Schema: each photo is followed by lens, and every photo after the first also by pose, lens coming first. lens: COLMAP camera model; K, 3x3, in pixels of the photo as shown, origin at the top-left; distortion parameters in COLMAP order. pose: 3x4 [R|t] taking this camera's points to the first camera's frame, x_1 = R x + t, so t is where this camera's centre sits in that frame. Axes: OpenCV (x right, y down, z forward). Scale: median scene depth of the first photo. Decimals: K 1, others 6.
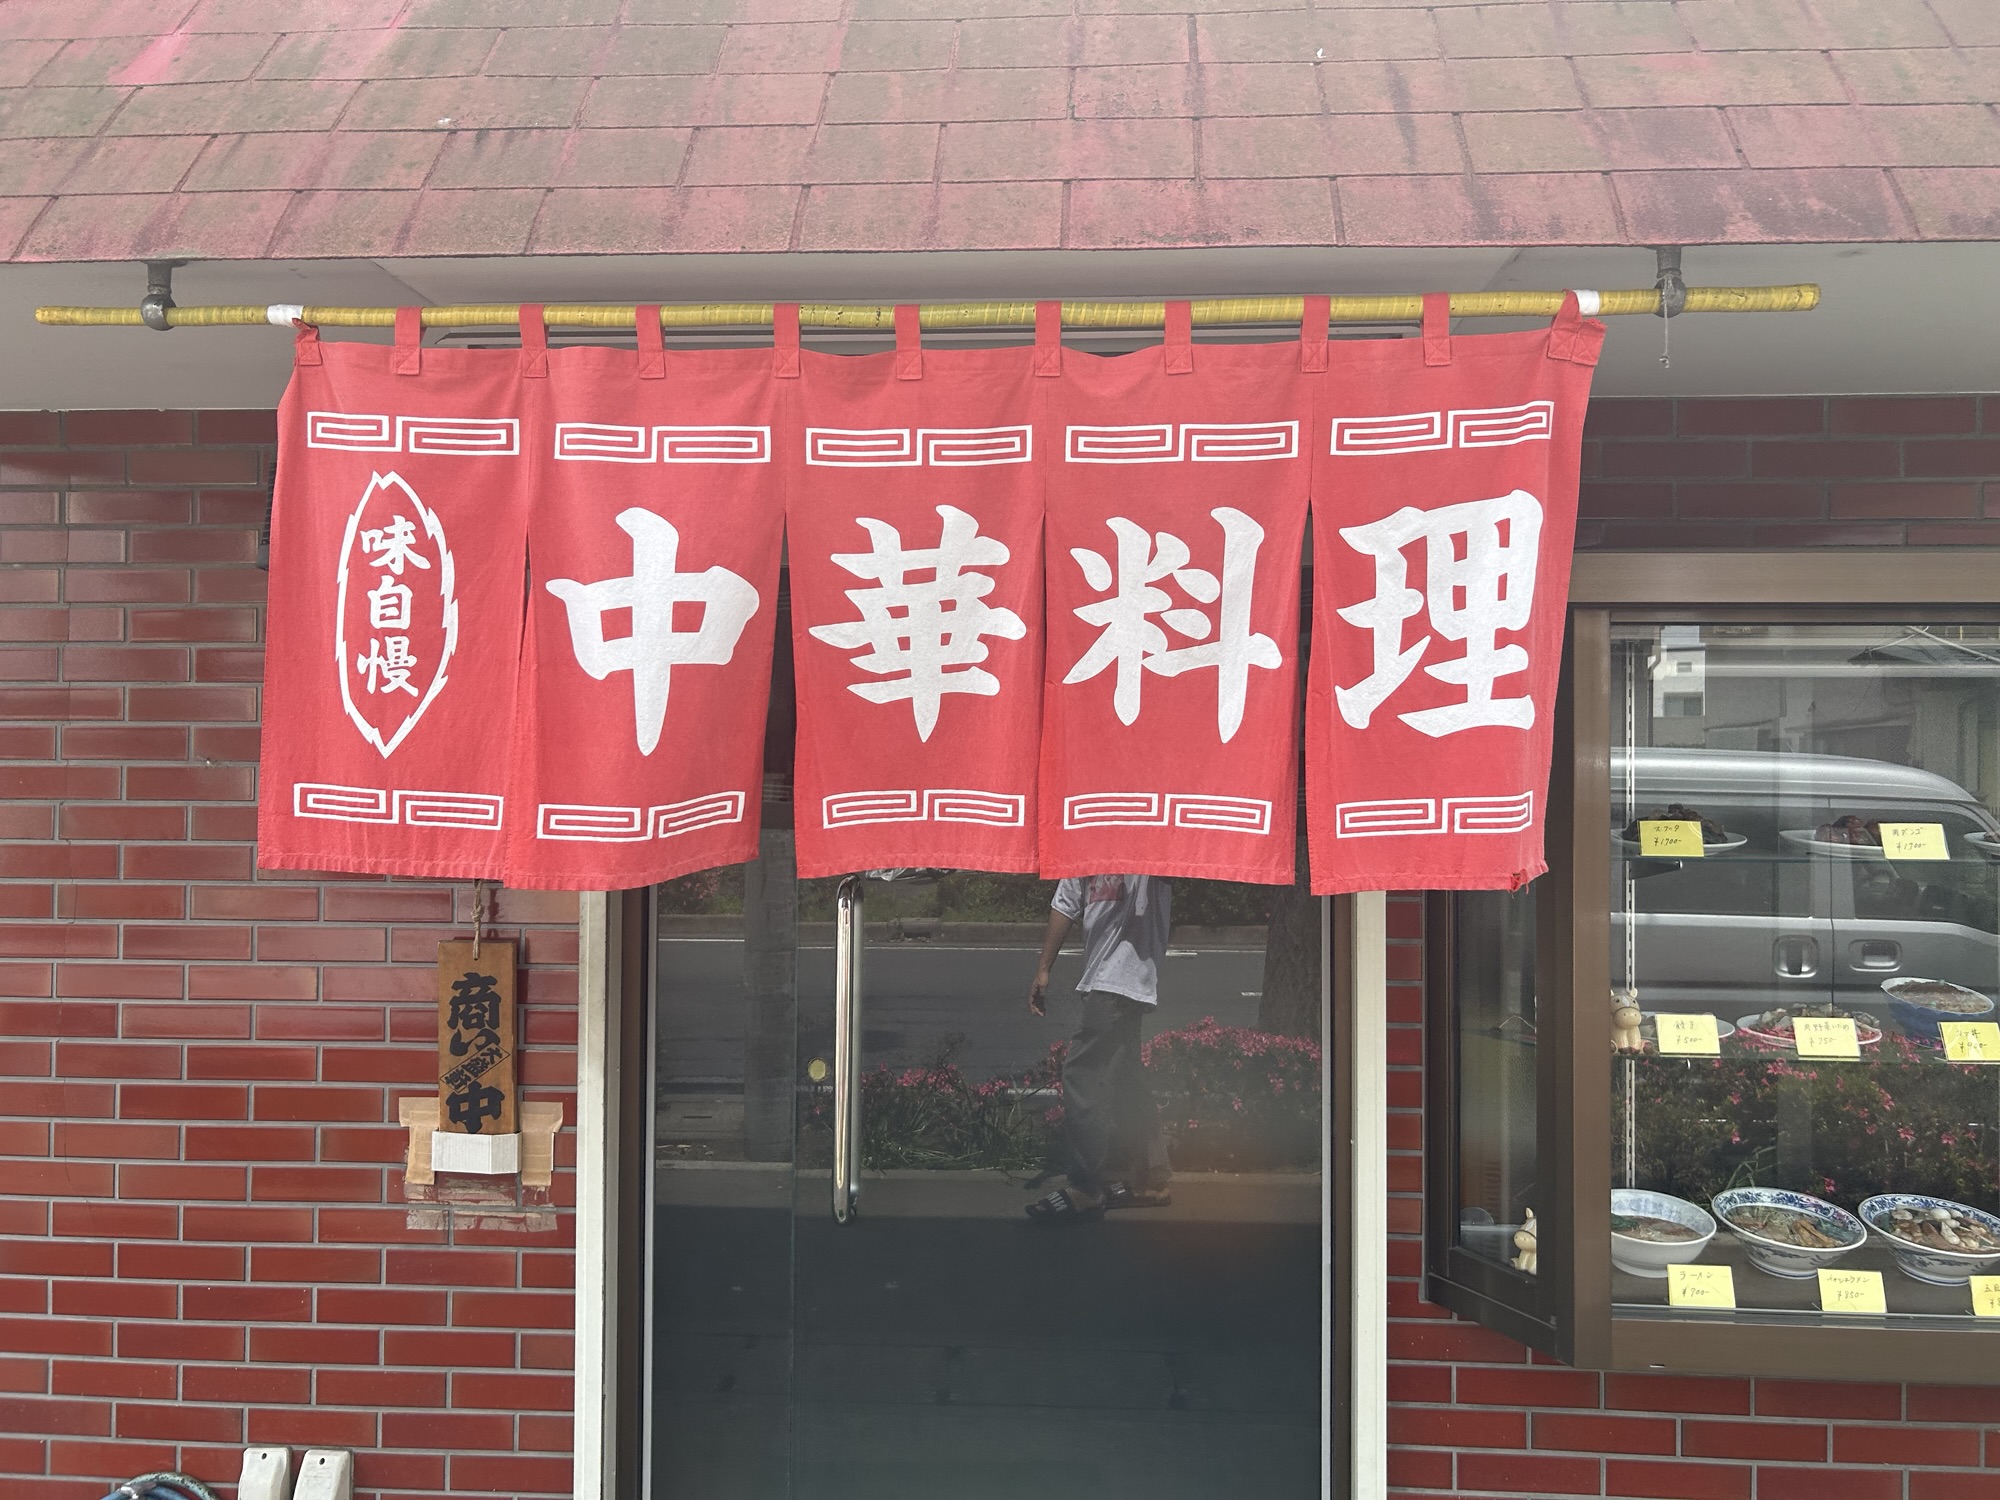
lens RADIAL K [[1469.7, 0, 1009.8], [0, 1469.7, 747.7], [0, 0, 1]] dist [0.021350, -0.019504]
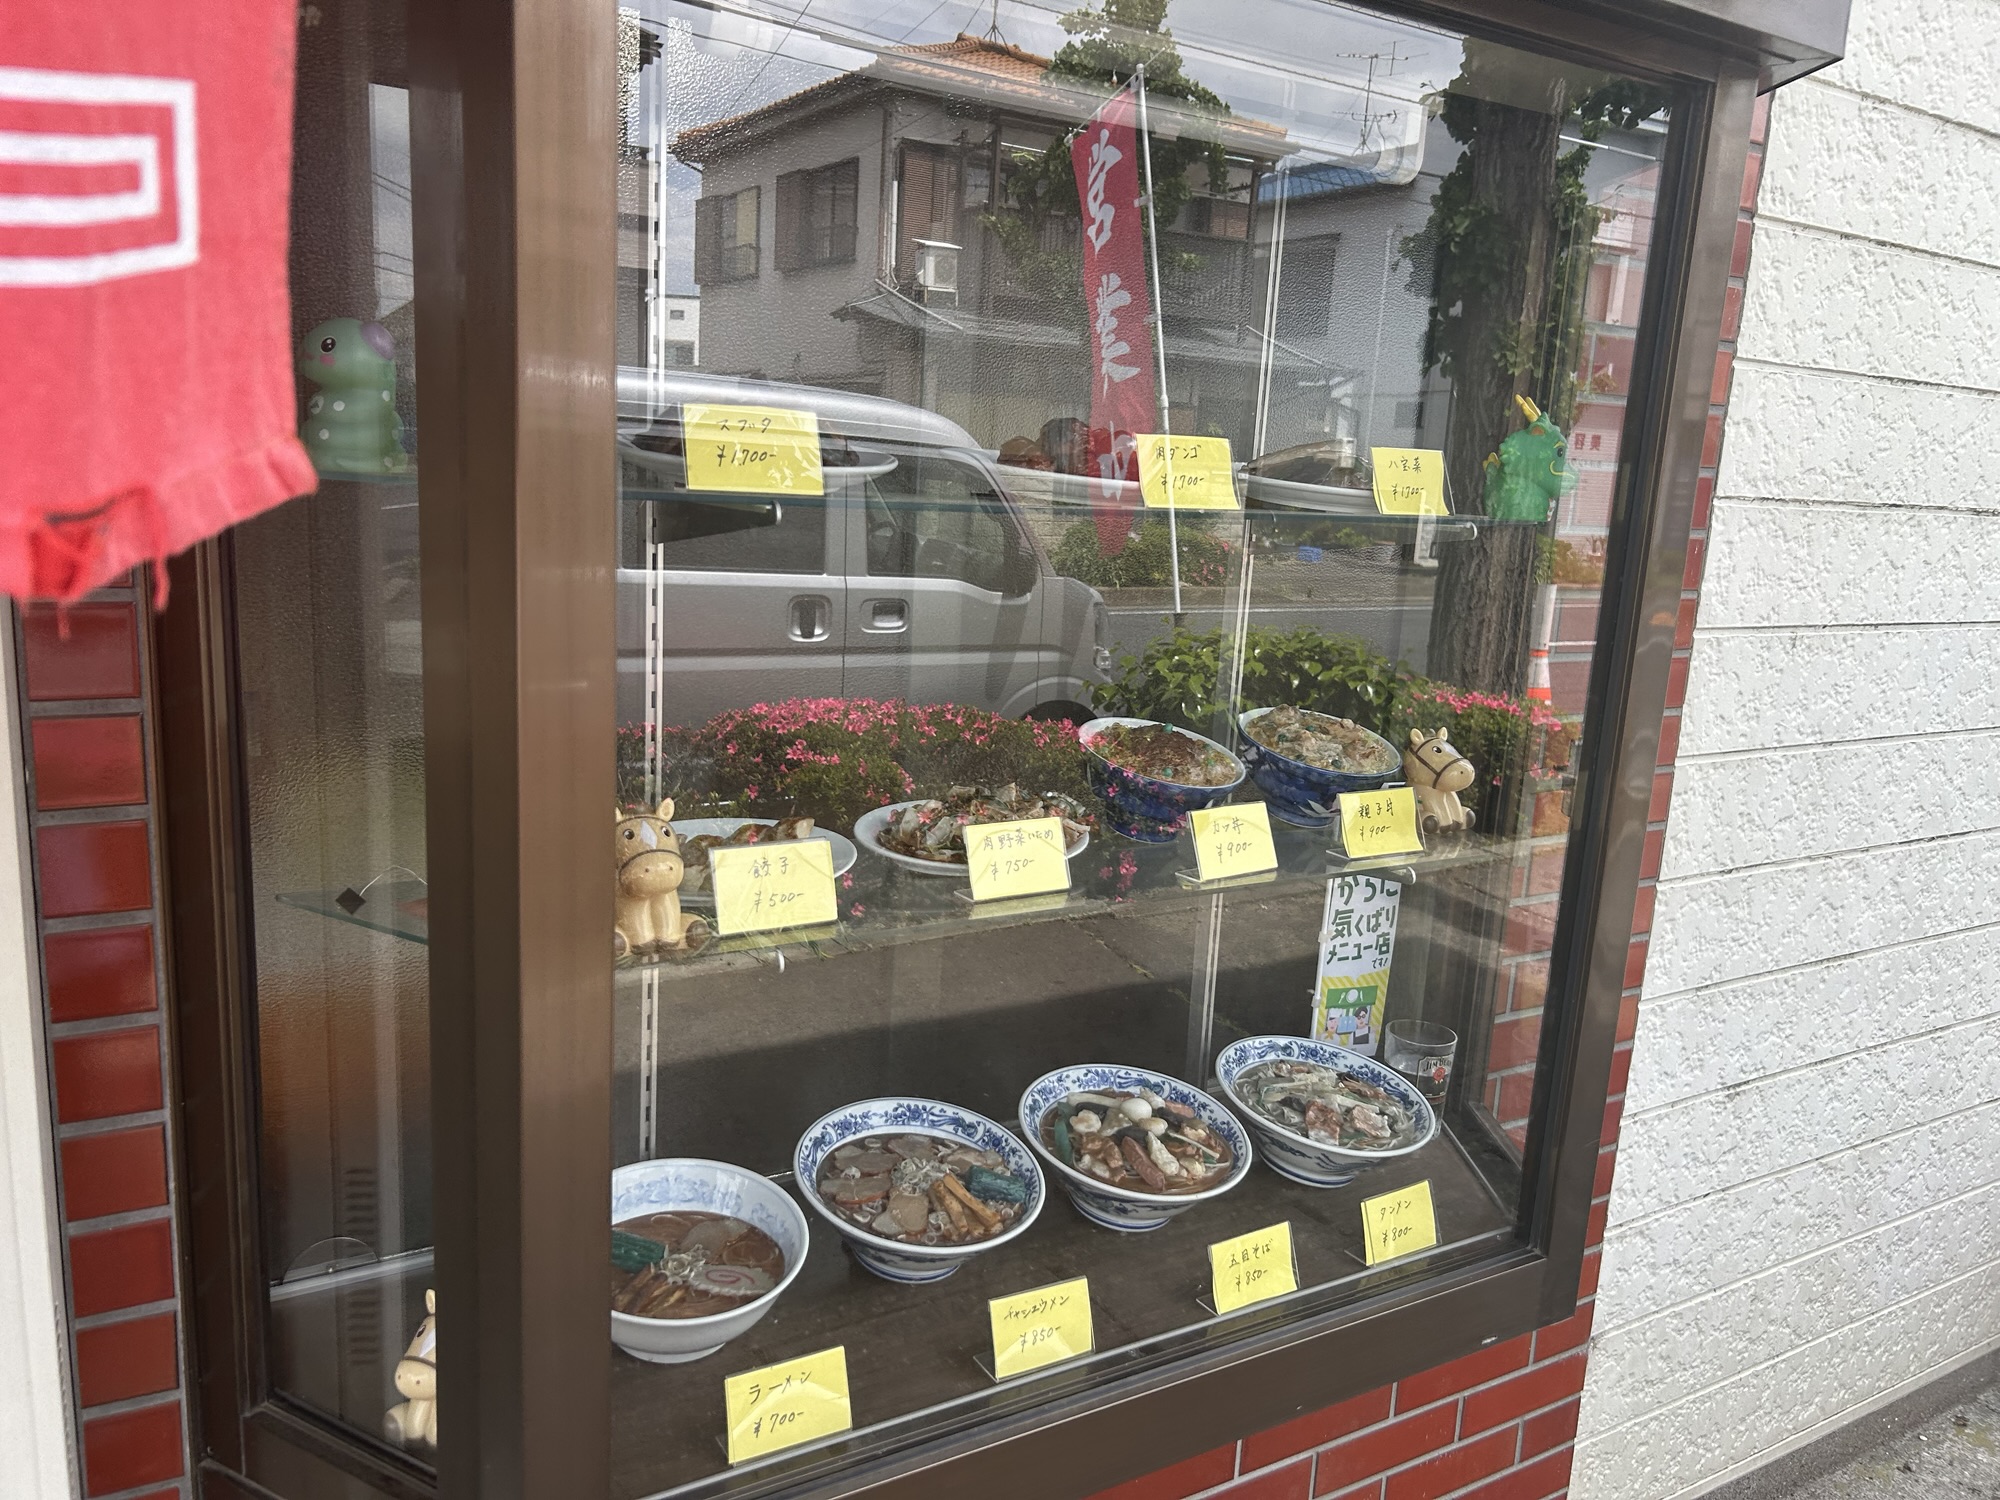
lens RADIAL K [[1469.7, 0, 1000.8], [0, 1469.7, 743.6], [0, 0, 1]] dist [0.021350, -0.019504]
pose [[0.801313, -0.077210, 0.593241, 0.243253], [-0.064012, 0.974878, 0.213343, 0.048345], [-0.594810, -0.208929, 0.776241, 0.599948]]
